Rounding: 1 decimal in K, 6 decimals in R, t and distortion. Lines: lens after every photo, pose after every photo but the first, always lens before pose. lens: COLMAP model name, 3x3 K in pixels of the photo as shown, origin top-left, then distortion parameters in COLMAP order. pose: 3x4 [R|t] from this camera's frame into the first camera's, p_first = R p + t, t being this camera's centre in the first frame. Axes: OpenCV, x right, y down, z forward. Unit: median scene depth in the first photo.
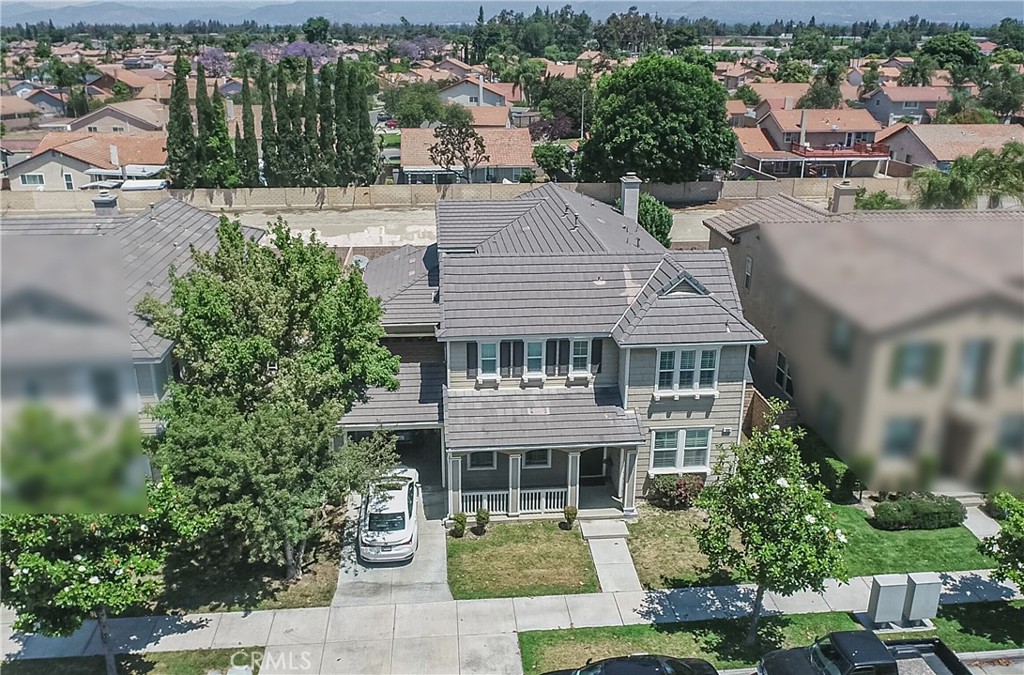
lens RADIAL K [[814.6, 0, 512.0], [0, 814.6, 337.5], [0, 0, 1]] dist [-0.014035, -0.001526]
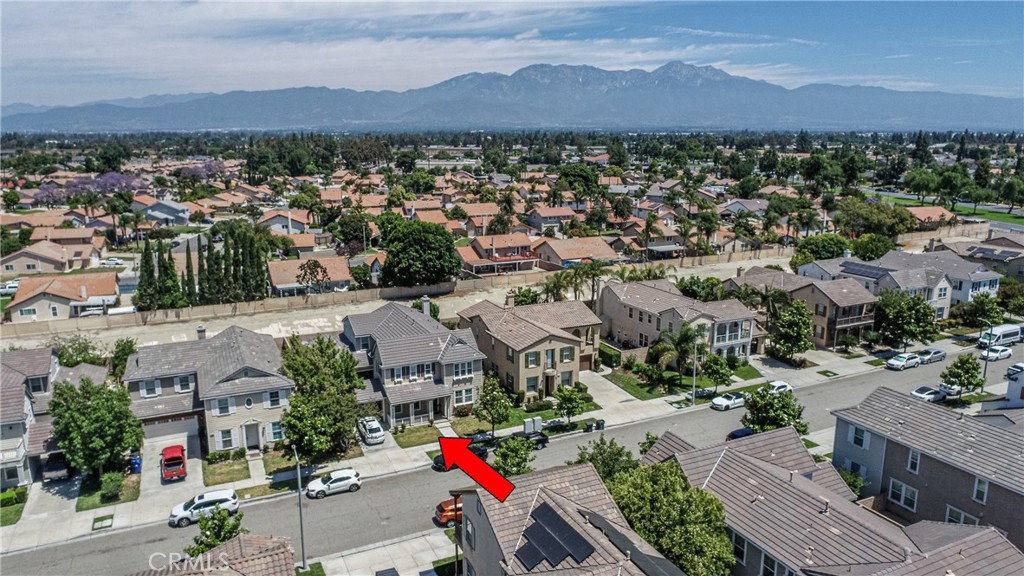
lens RADIAL K [[684.9, 0, 512.0], [0, 684.9, 288.0], [0, 0, 1]] dist [-0.002918, -0.000734]
pose [[0.937035, -0.076514, 0.340751, -0.453016], [0.120502, 0.986619, -0.109831, 0.041406], [-0.327788, 0.143977, 0.933716, -1.464349]]
